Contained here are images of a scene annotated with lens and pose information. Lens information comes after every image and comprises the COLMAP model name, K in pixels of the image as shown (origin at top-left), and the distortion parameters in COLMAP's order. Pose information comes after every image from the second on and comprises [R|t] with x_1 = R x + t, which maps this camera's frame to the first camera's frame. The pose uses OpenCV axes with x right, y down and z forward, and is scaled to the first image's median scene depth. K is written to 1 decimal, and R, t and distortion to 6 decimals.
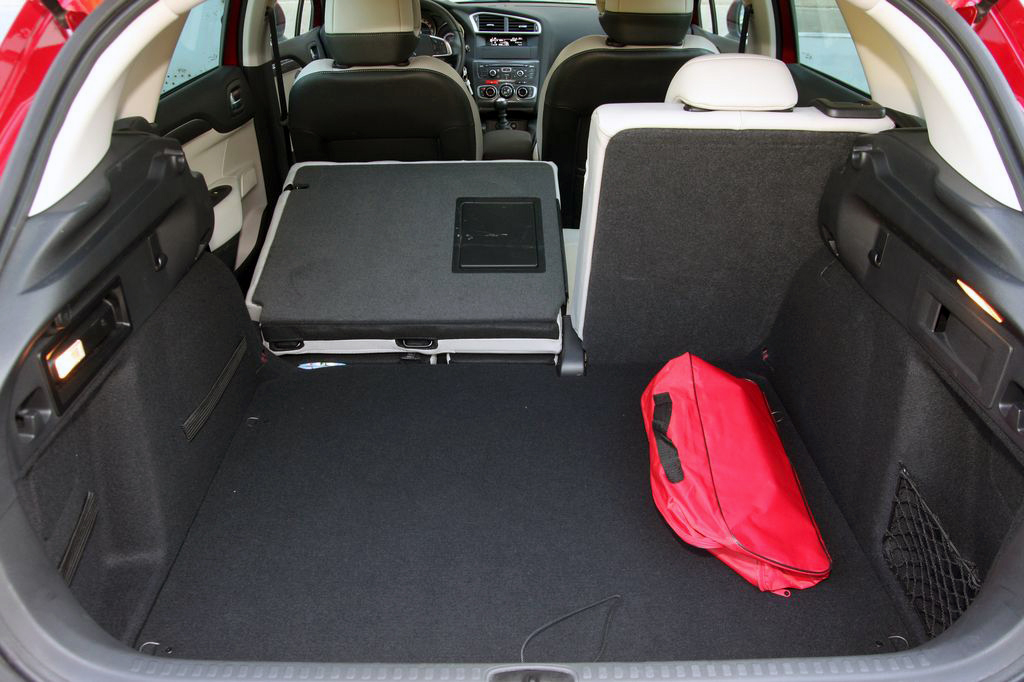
lens RADIAL K [[772.3, 0, 503.3], [0, 772.3, 349.6], [0, 0, 1]] dist [-0.141697, 0.098839]
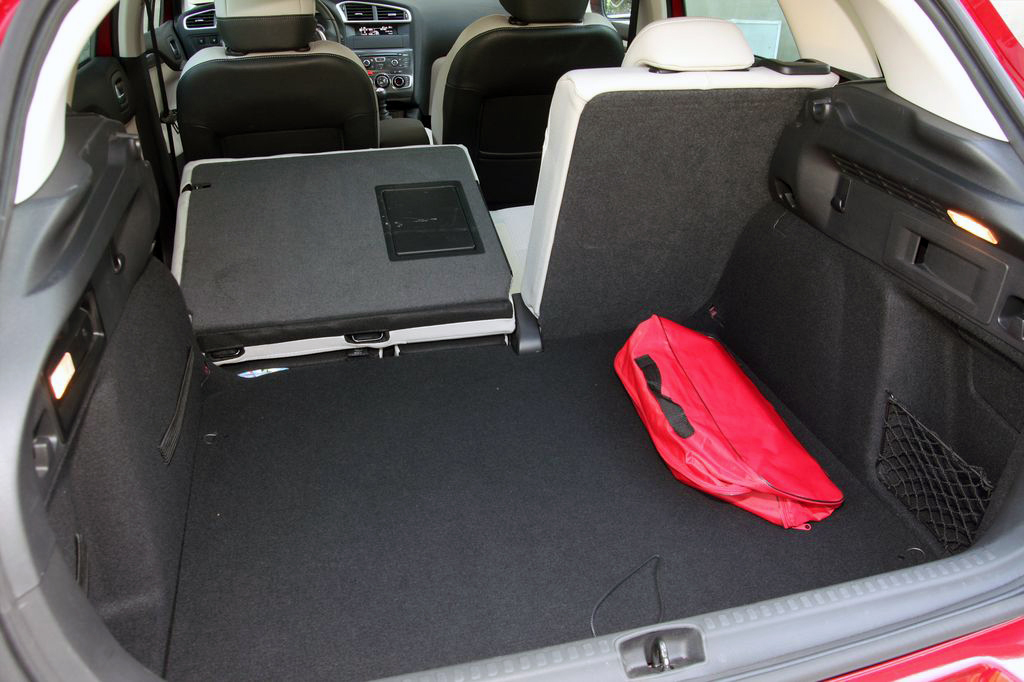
lens RADIAL K [[772.3, 0, 503.3], [0, 772.3, 349.6], [0, 0, 1]] dist [-0.141697, 0.098839]
pose [[0.971078, -0.106592, 0.213647, -0.195902], [0.107046, 0.994209, 0.009475, 0.020418], [-0.213420, 0.013670, 0.976865, 0.053034]]
